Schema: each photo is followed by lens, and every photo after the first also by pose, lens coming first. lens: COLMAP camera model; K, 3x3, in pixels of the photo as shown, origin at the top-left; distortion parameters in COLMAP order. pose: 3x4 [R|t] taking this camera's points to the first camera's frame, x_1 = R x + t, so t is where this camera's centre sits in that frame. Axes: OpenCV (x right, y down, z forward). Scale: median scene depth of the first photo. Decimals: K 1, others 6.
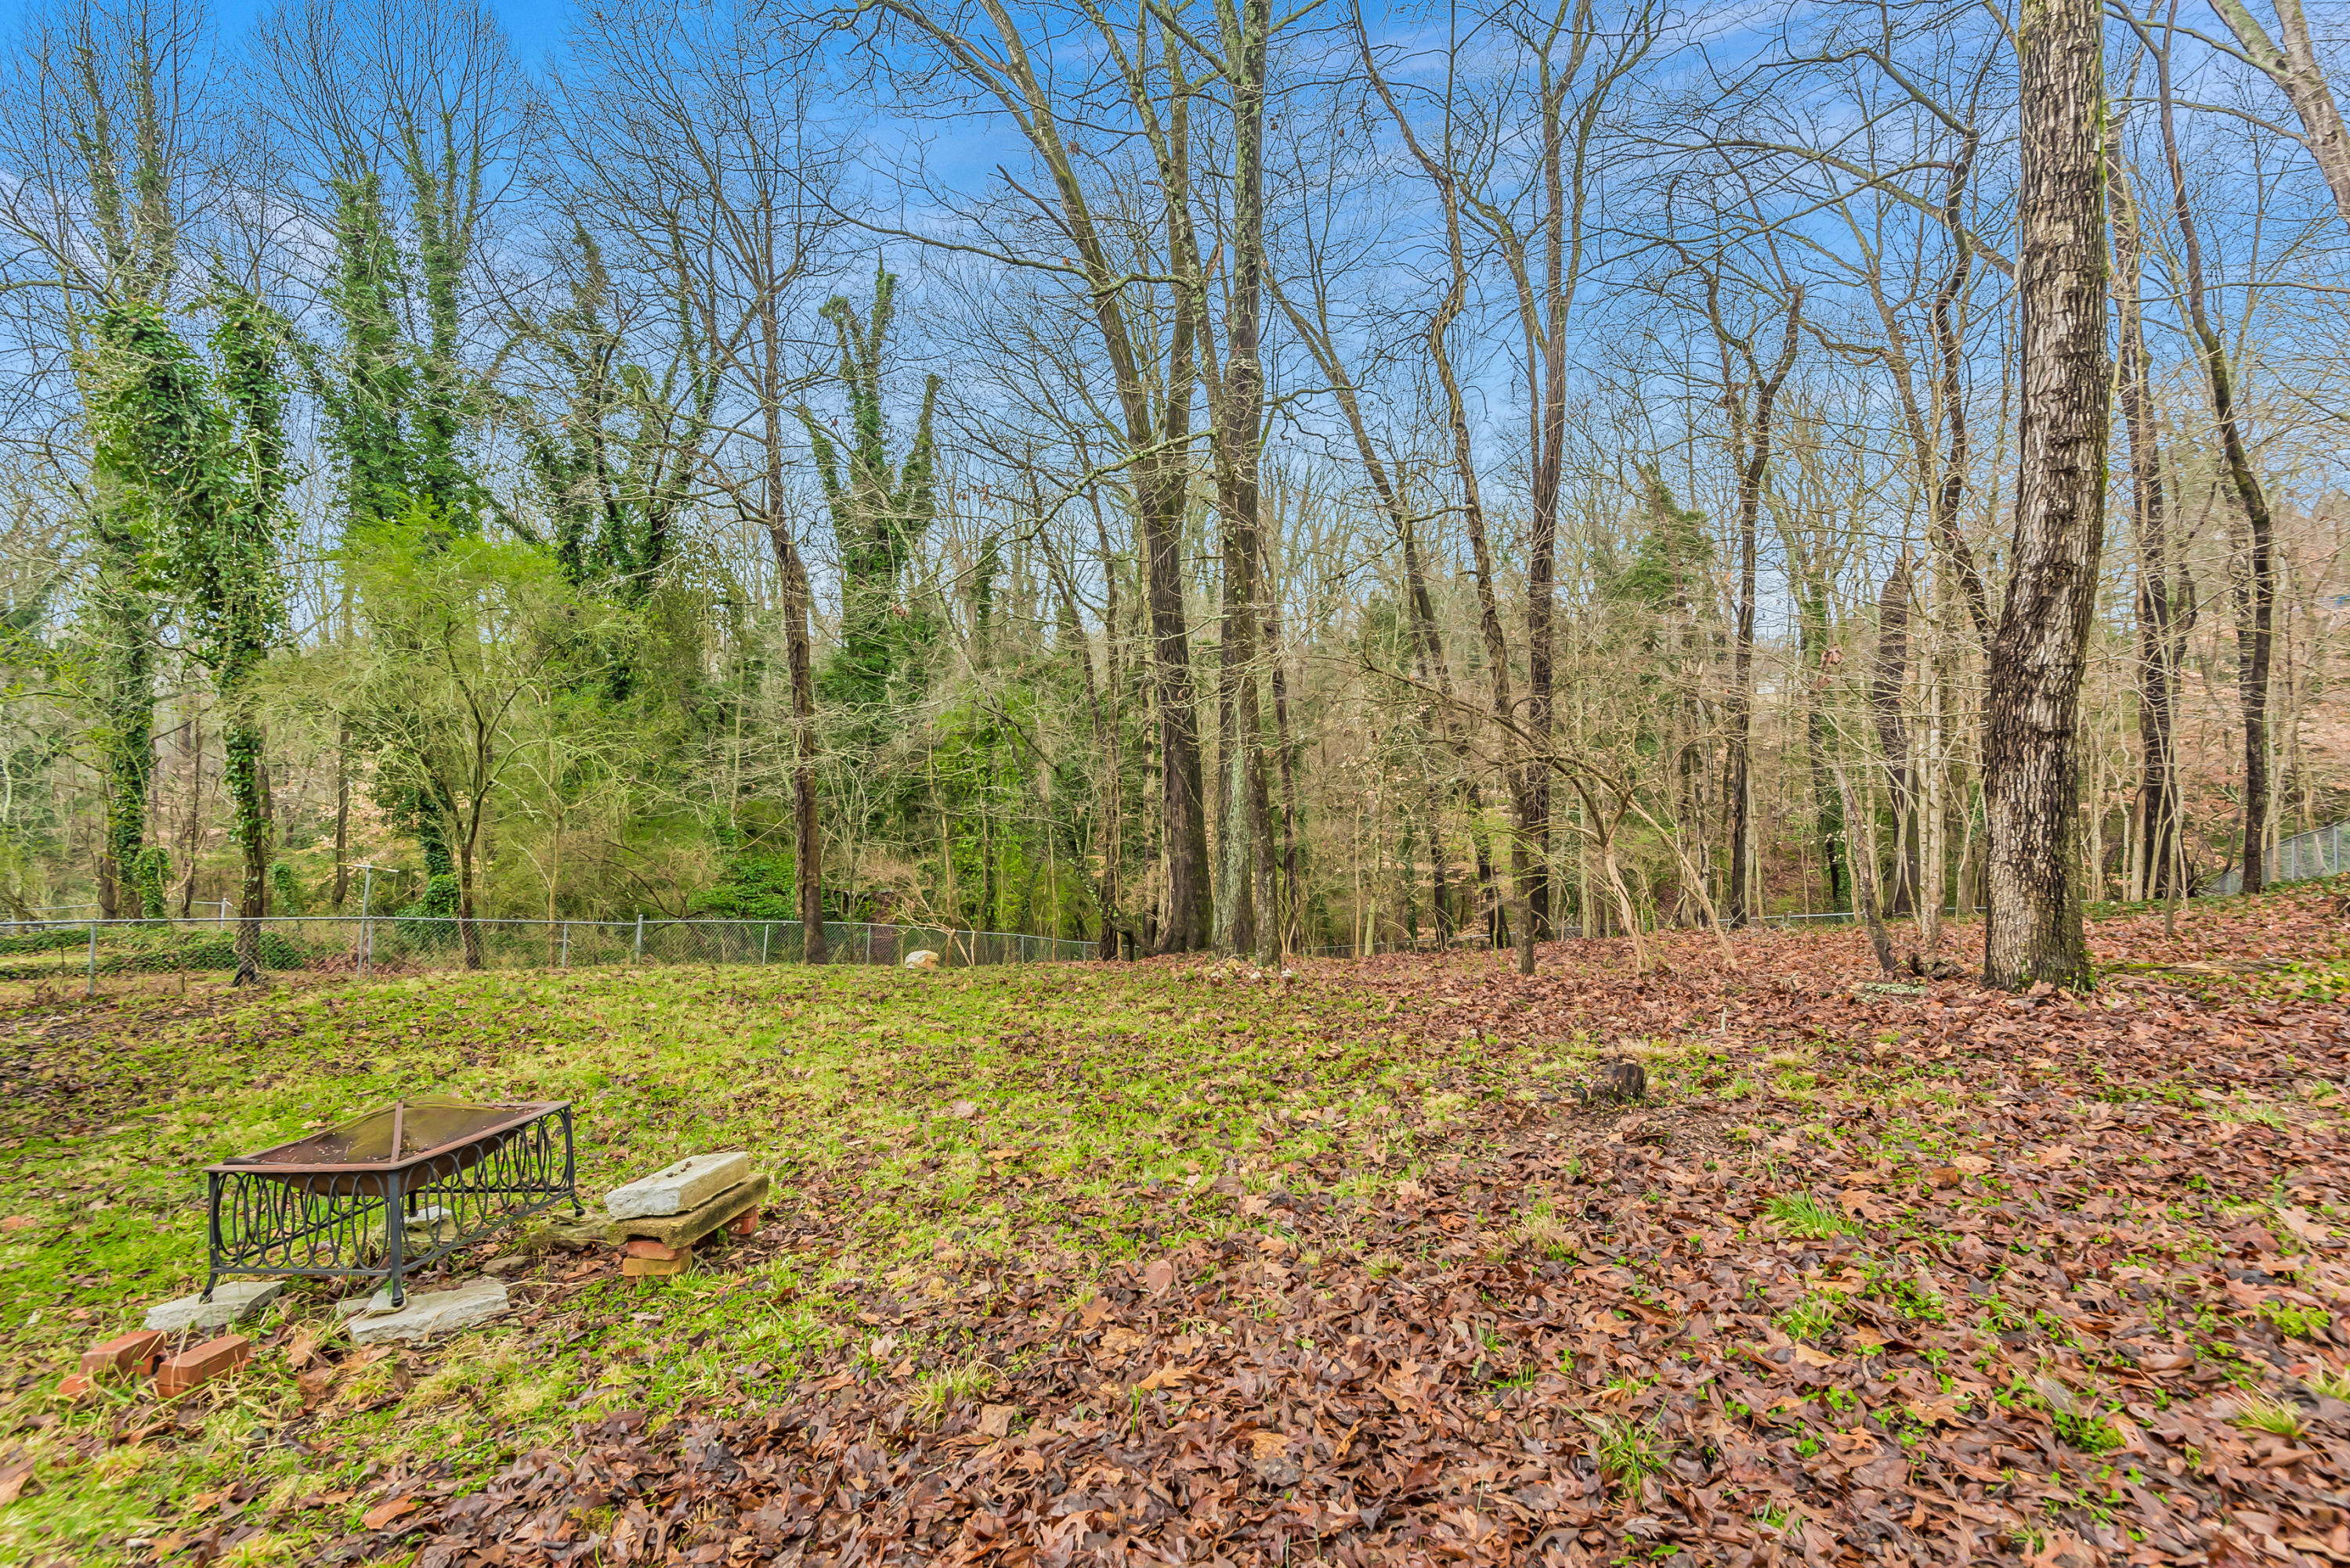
lens RADIAL K [[1085.2, 0, 1165.7], [0, 1085.2, 778.9], [0, 0, 1]] dist [-0.008072, -0.001341]
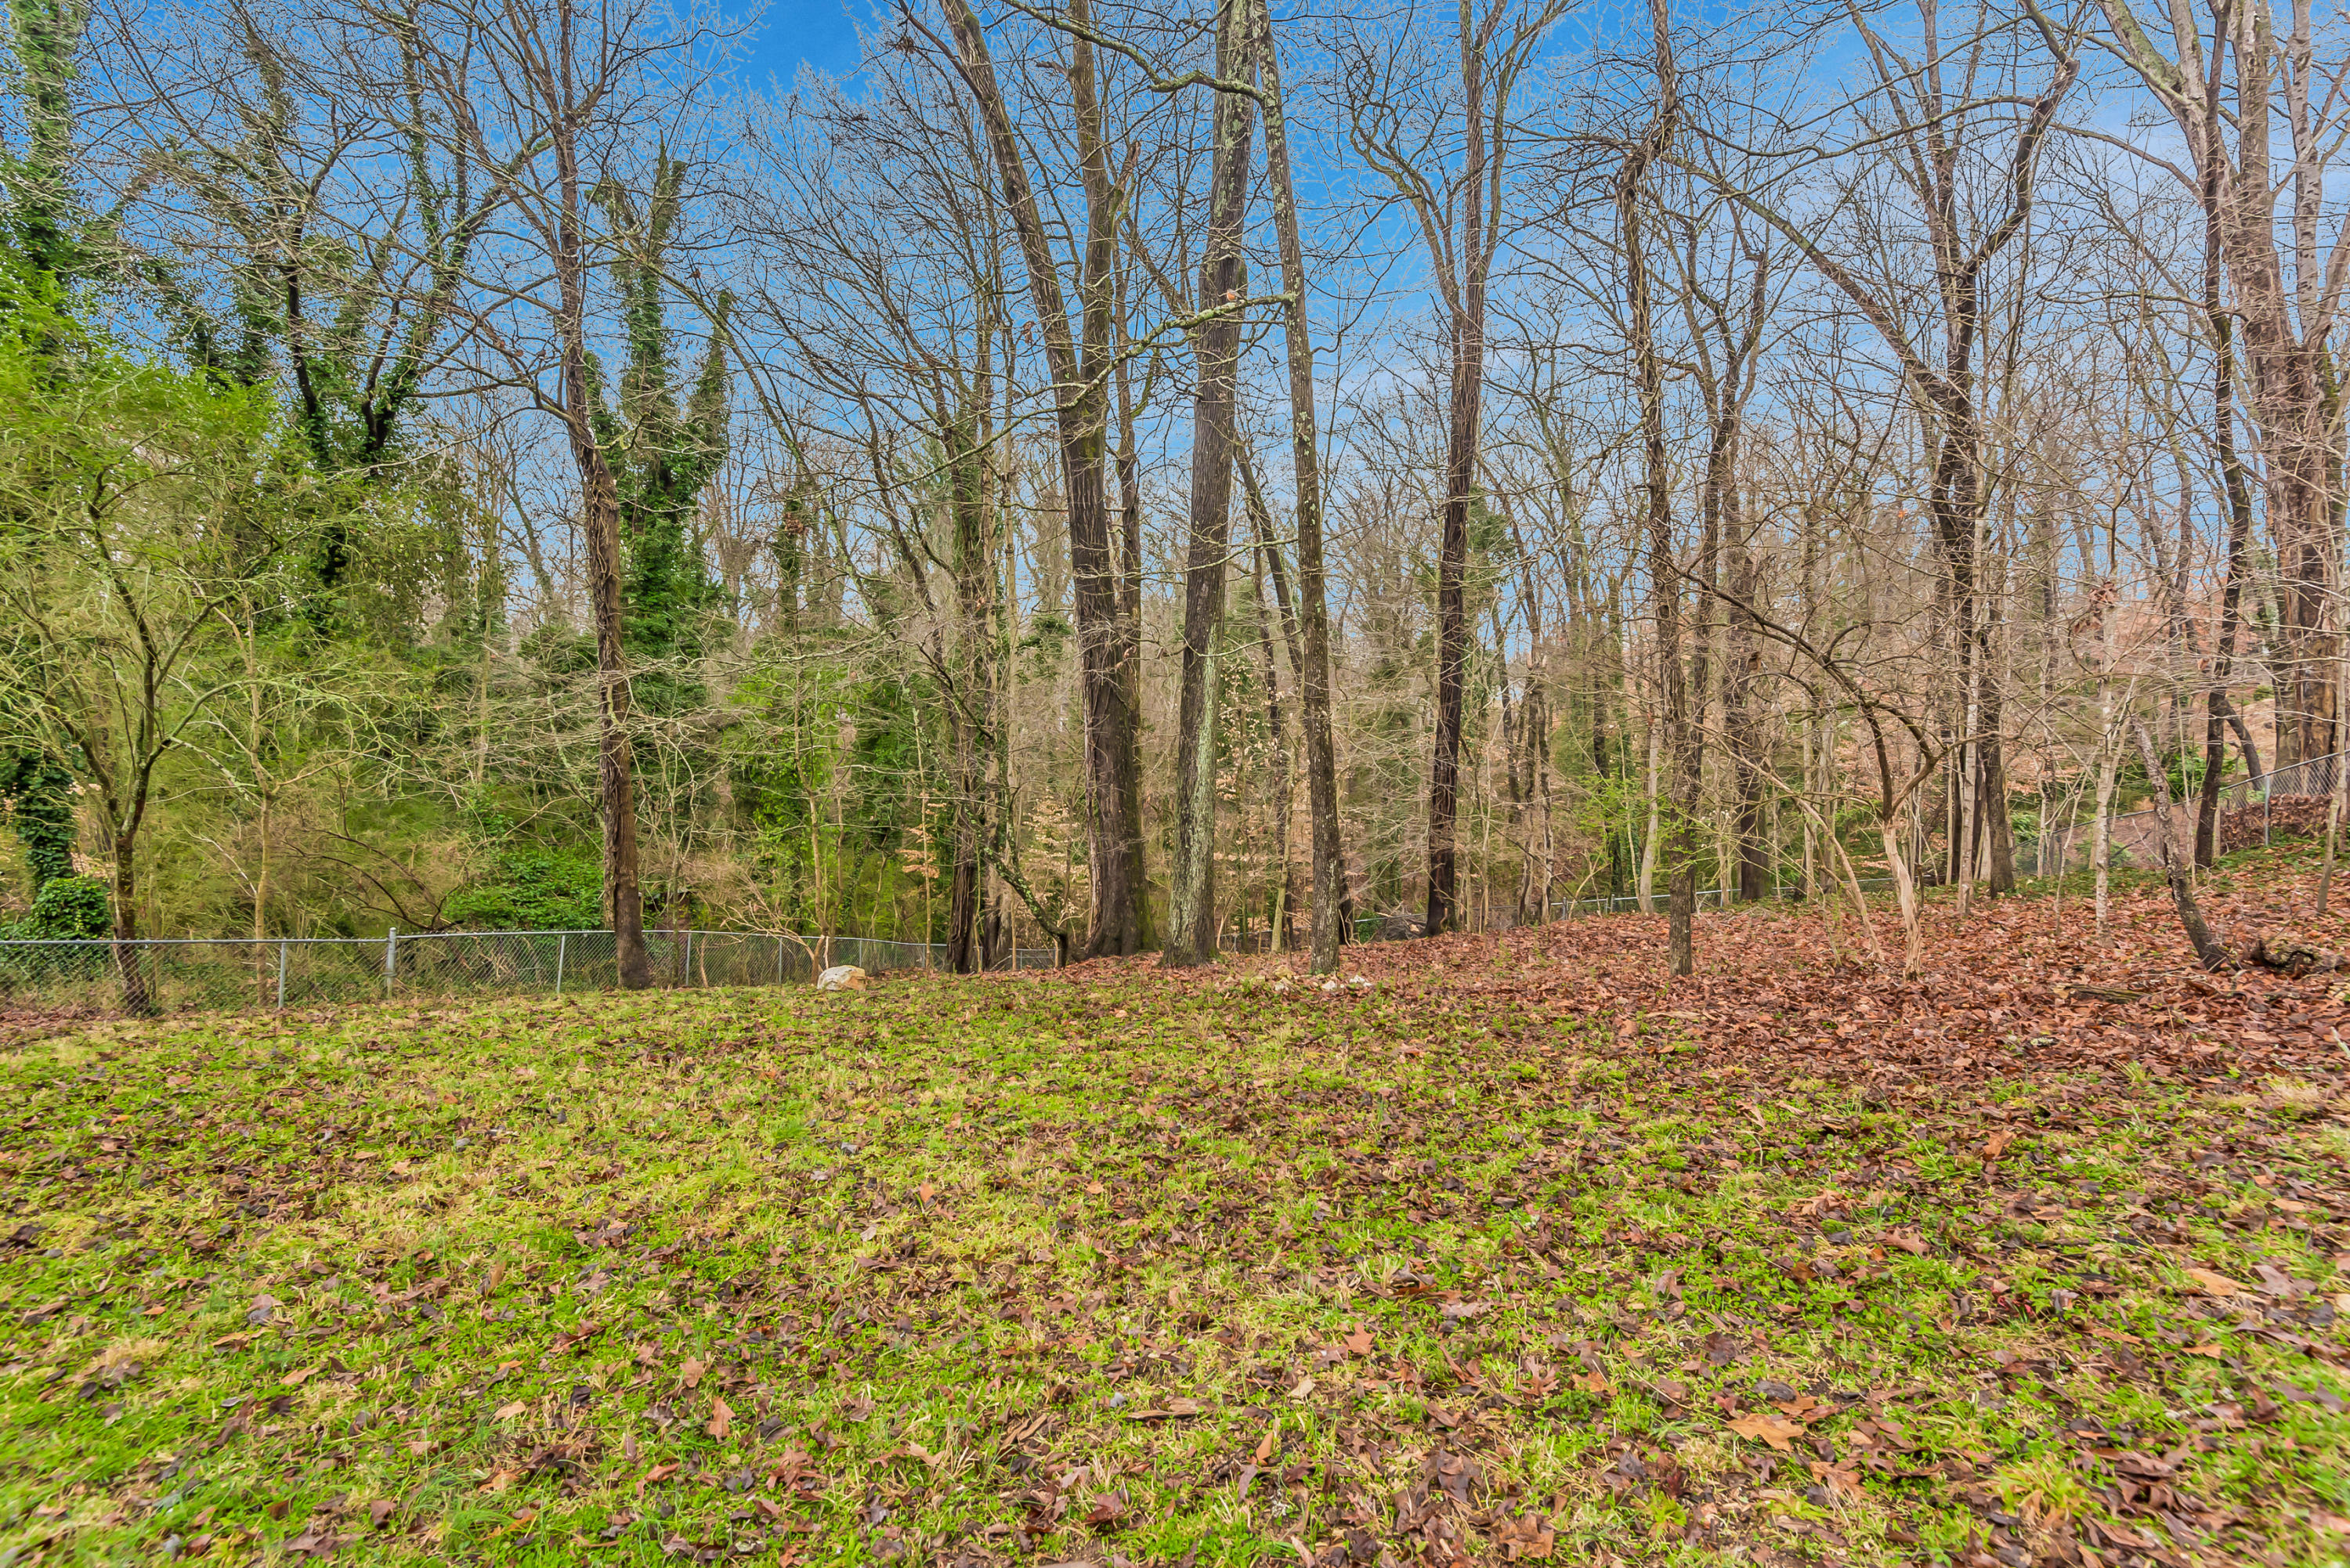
lens RADIAL K [[1085.2, 0, 1185.0], [0, 1085.2, 795.7], [0, 0, 1]] dist [-0.008072, -0.001341]
pose [[0.971919, 0.002850, 0.235299, -0.133730], [-0.007852, 0.999763, 0.020322, 0.015547], [-0.235185, -0.021599, 0.971710, 0.154564]]
